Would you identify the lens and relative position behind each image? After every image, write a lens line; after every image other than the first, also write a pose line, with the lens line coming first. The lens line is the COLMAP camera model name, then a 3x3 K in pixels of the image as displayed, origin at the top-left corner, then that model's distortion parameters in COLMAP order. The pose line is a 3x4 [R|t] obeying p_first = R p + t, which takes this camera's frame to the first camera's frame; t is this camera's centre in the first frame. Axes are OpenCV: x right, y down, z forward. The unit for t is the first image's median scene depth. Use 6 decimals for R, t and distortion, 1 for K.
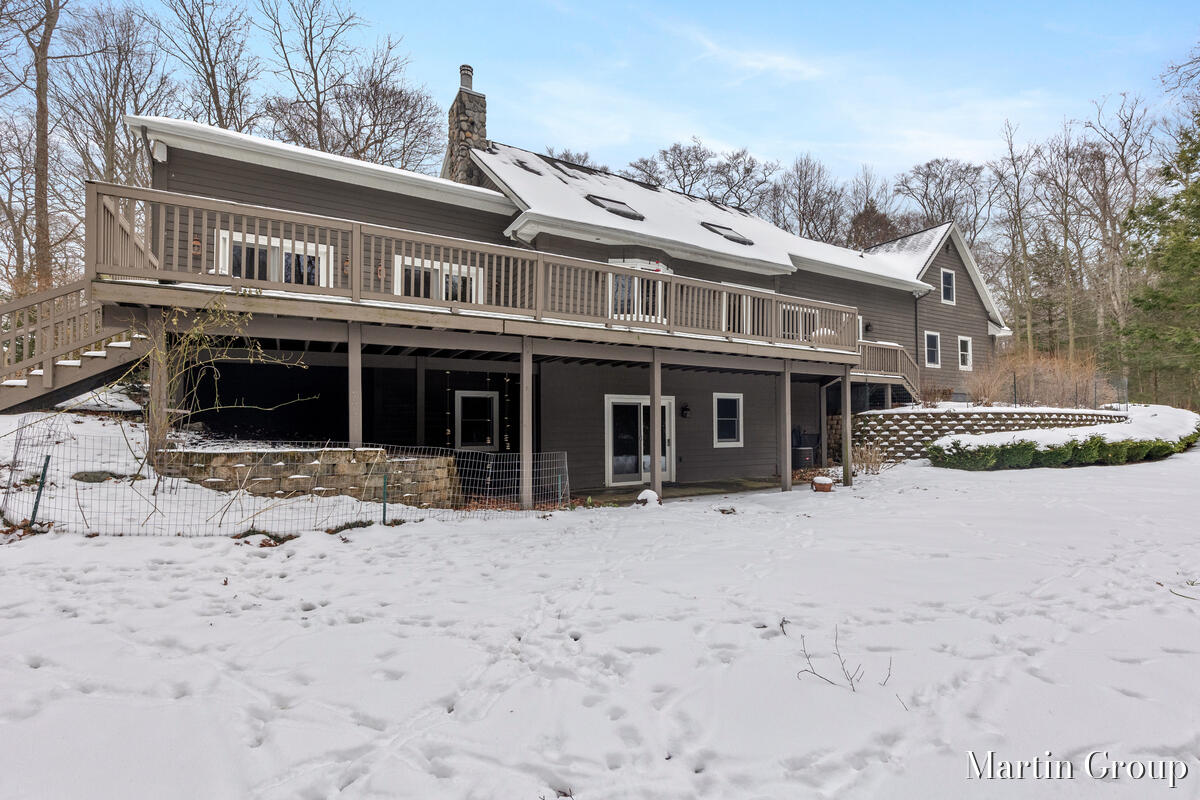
lens RADIAL K [[545.2, 0, 603.0], [0, 545.2, 412.6], [0, 0, 1]] dist [0.012700, -0.001021]
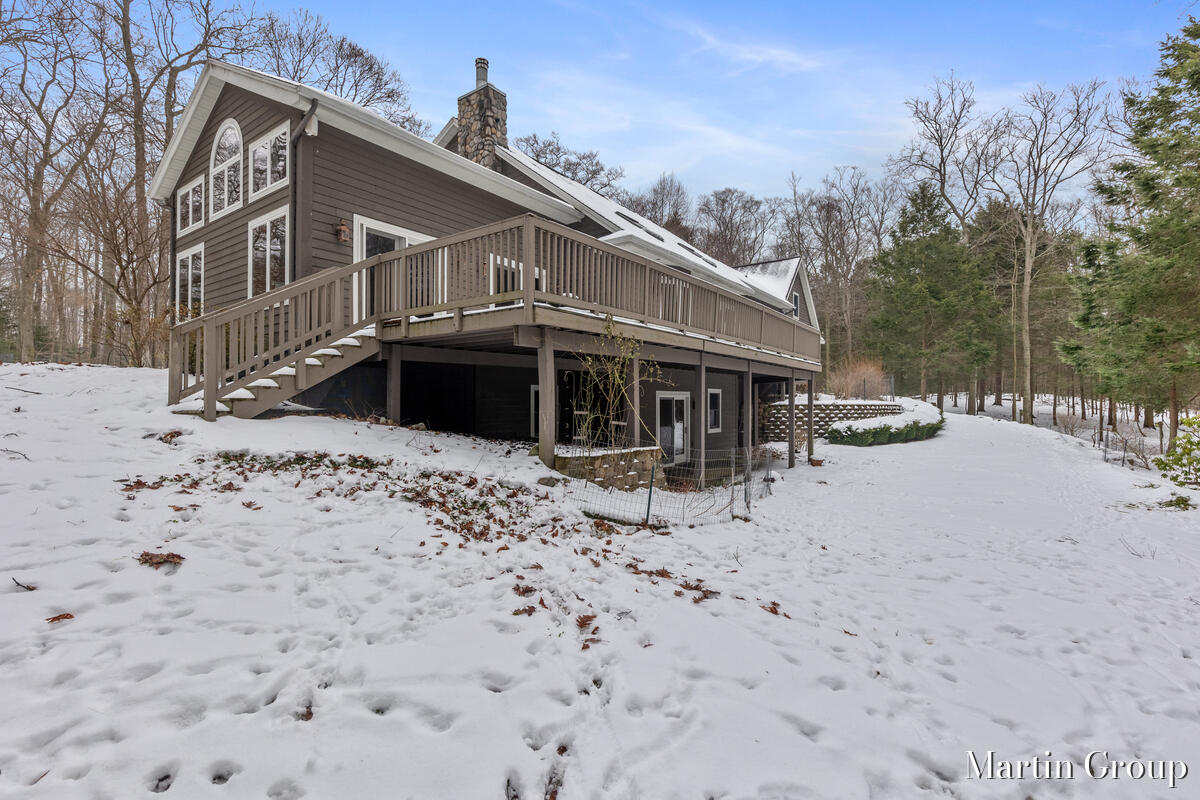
lens RADIAL K [[545.2, 0, 599.7], [0, 545.2, 401.1], [0, 0, 1]] dist [0.012700, -0.001021]
pose [[0.915850, 0.006099, 0.401475, -0.530608], [-0.014646, 0.999727, 0.018222, -0.028885], [-0.401254, -0.022569, 0.915689, -0.026372]]
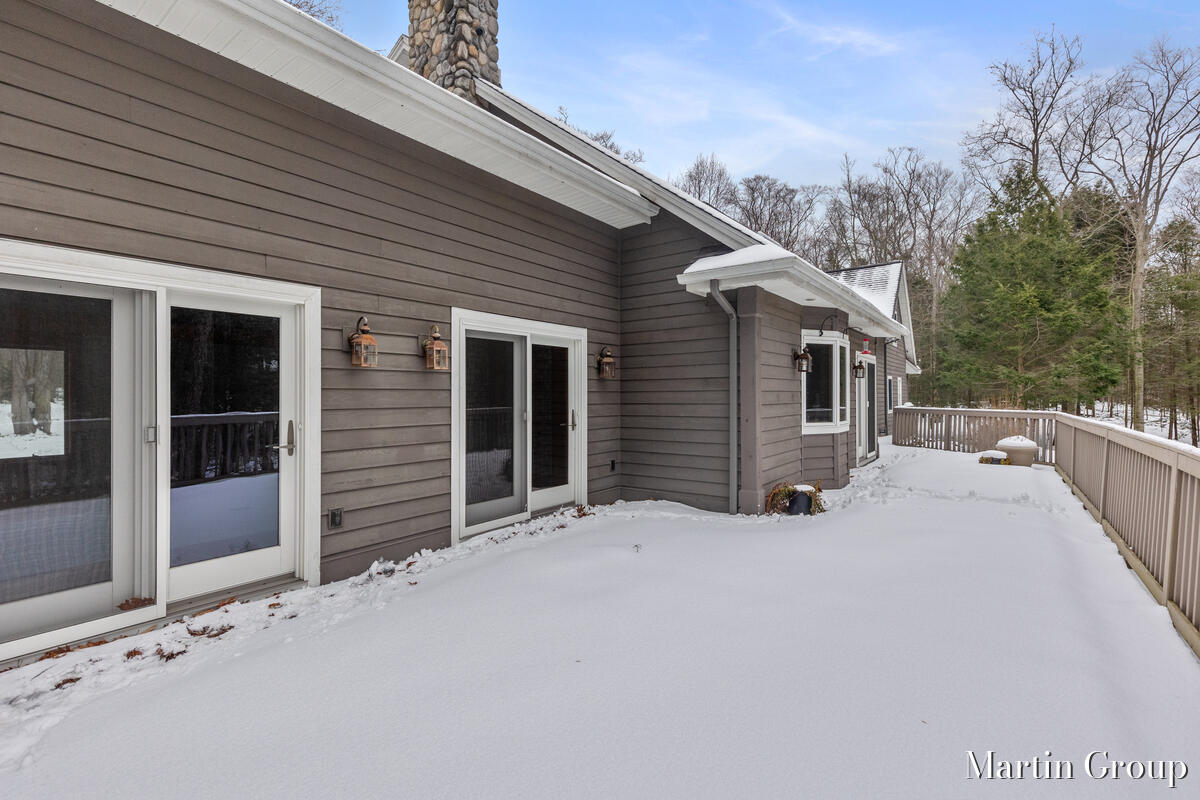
lens RADIAL K [[545.2, 0, 600.2], [0, 545.2, 397.7], [0, 0, 1]] dist [0.012700, -0.001021]
pose [[0.917676, -0.001533, 0.397326, -0.390167], [-0.010115, 0.999578, 0.027217, -0.203586], [-0.397201, -0.028996, 0.917274, 0.498635]]
